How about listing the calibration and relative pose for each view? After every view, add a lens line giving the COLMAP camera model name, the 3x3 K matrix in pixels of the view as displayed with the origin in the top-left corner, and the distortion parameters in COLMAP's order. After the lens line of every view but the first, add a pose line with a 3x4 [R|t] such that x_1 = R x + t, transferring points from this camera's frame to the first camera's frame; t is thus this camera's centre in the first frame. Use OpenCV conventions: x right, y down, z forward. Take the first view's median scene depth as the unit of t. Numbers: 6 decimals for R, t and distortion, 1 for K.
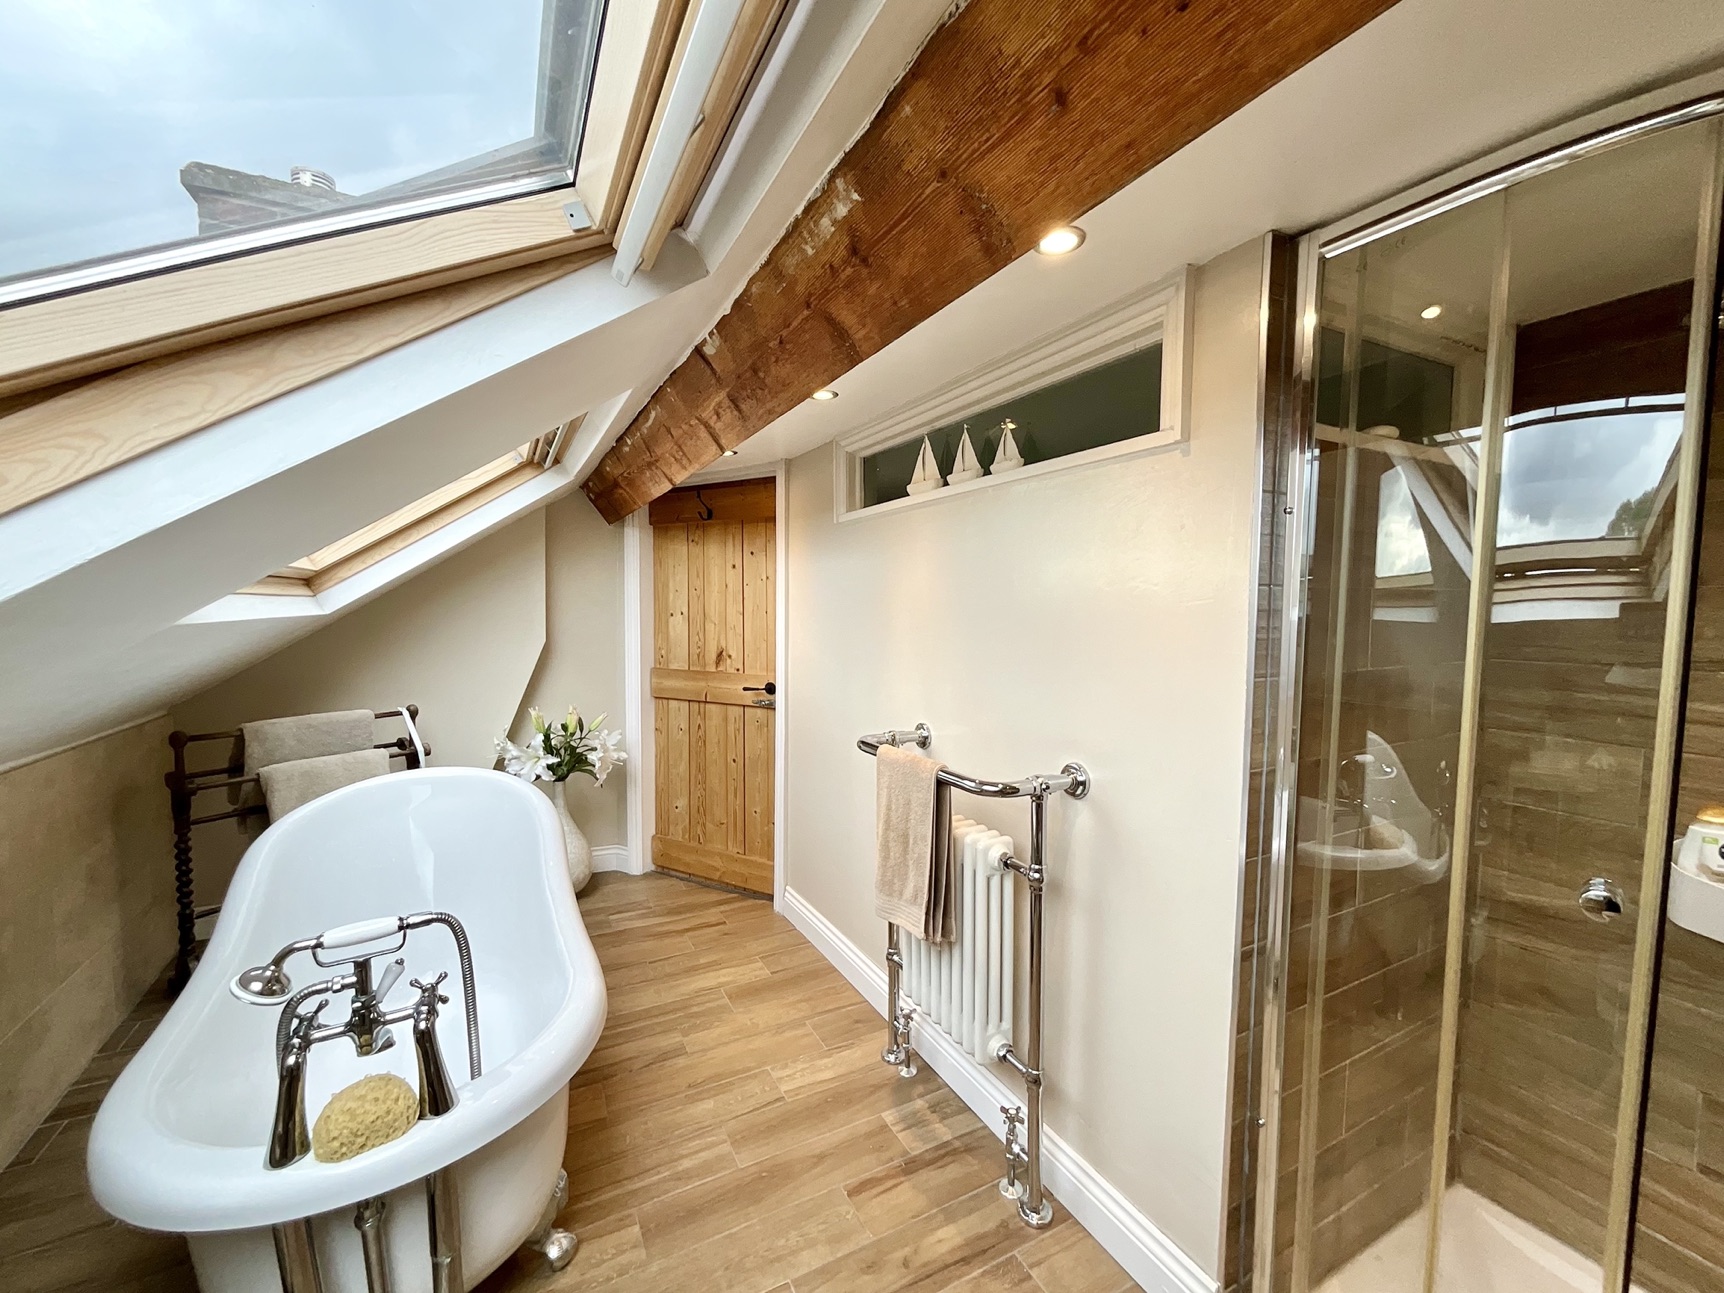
lens RADIAL K [[688.9, 0, 869.4], [0, 688.9, 651.8], [0, 0, 1]] dist [0.000582, 0.000115]
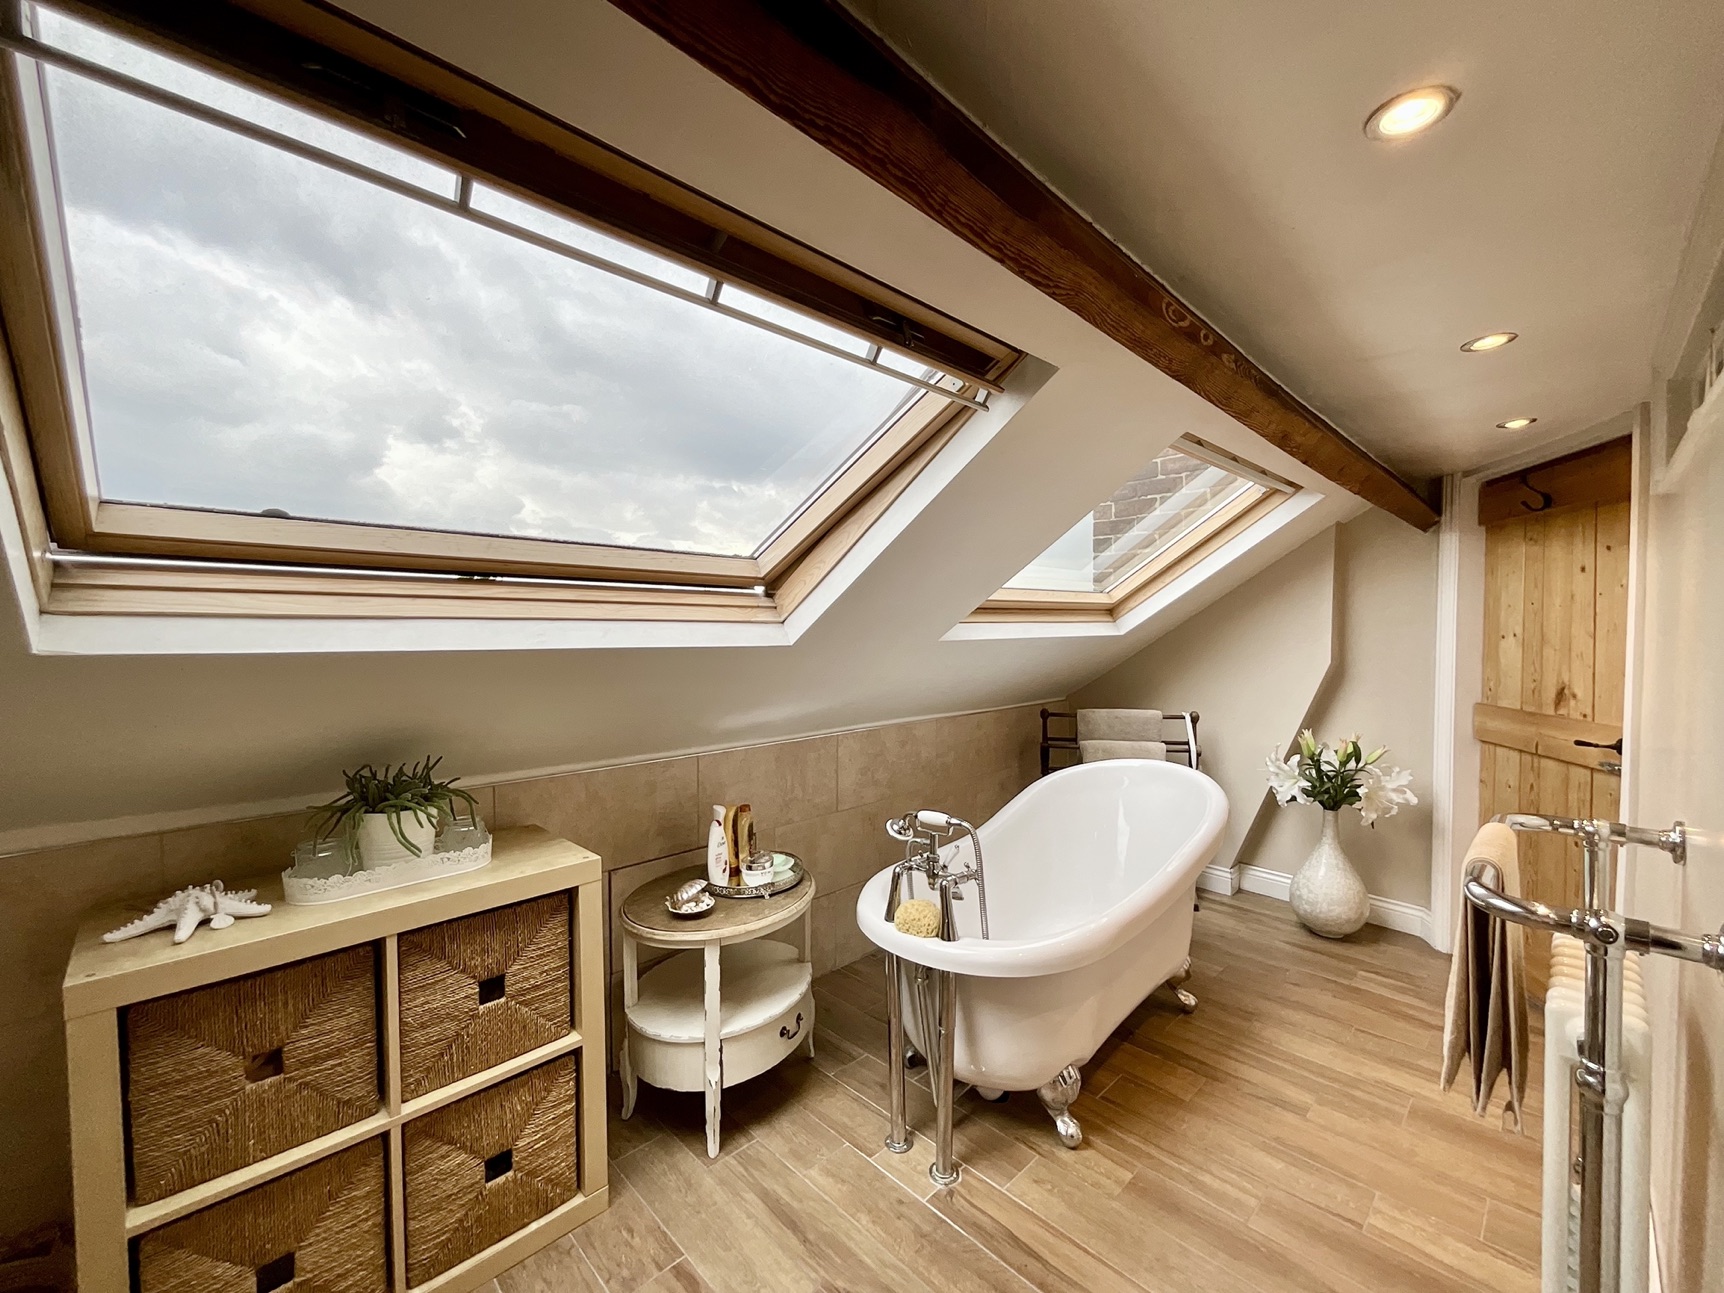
lens RADIAL K [[688.9, 0, 869.4], [0, 688.9, 651.8], [0, 0, 1]] dist [0.000582, 0.000115]
pose [[0.298684, 0.024037, -0.954049, 0.282827], [-0.054126, 0.998500, 0.008212, -0.005486], [0.952816, 0.049186, 0.299537, 0.099805]]
